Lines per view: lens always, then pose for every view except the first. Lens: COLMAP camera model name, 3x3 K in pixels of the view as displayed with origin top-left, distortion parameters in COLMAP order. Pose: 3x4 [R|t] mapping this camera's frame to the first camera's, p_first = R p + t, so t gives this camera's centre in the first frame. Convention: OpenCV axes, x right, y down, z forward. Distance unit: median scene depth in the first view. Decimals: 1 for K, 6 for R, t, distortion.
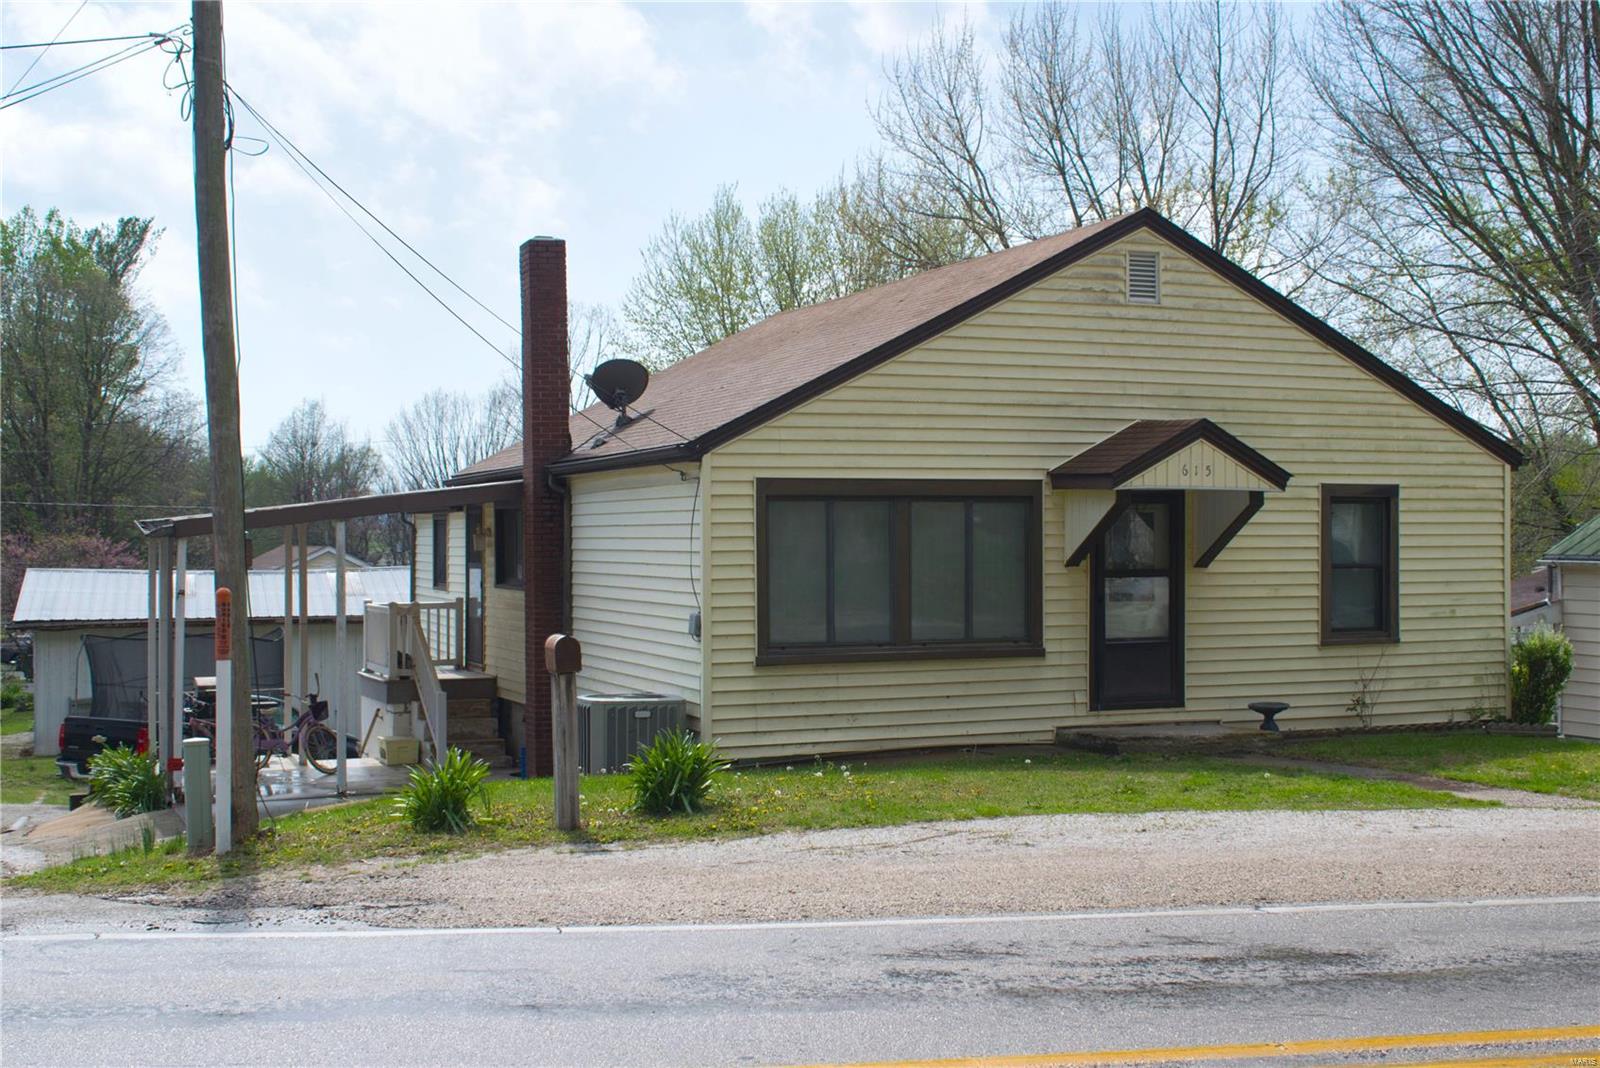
lens RADIAL K [[1916.2, 0, 816.0], [0, 1916.2, 529.1], [0, 0, 1]] dist [-0.051995, 0.000000]
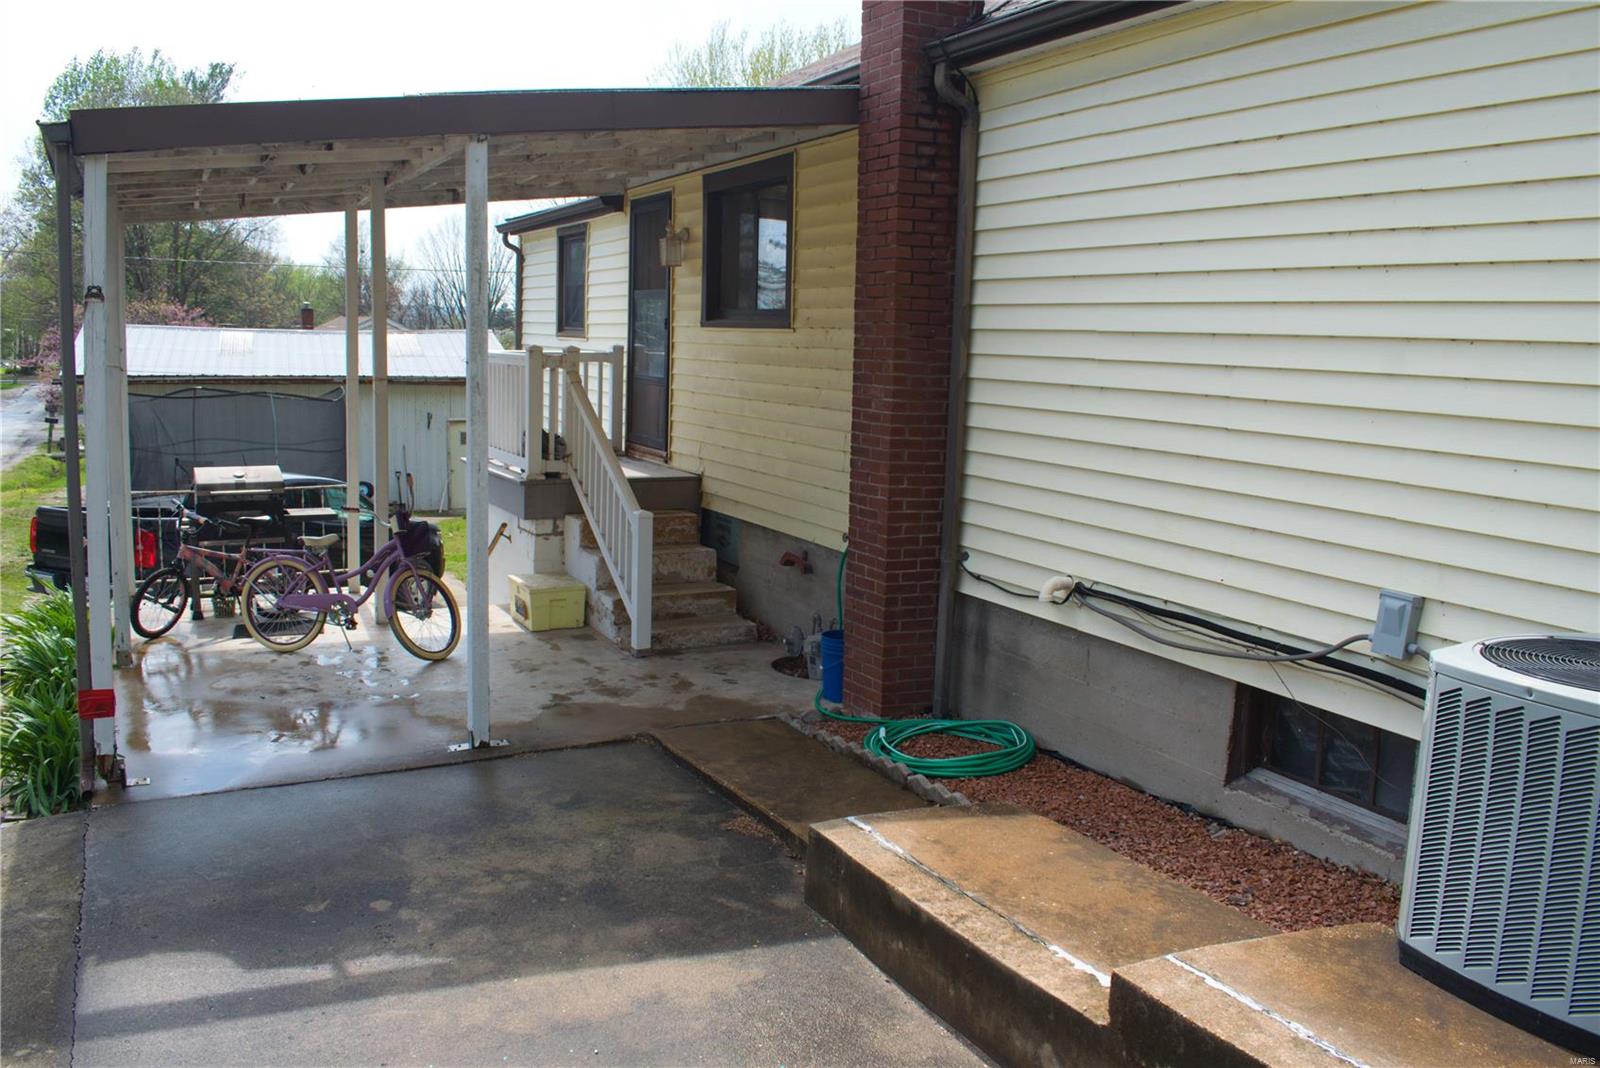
lens RADIAL K [[1252.9, 0, 786.1], [0, 1252.9, 527.3], [0, 0, 1]] dist [-0.101117, 0.020932]
pose [[0.997074, 0.020113, 0.073745, -0.171662], [-0.031267, 0.987673, 0.153377, 0.032249], [-0.069751, -0.155234, 0.985412, 0.612994]]
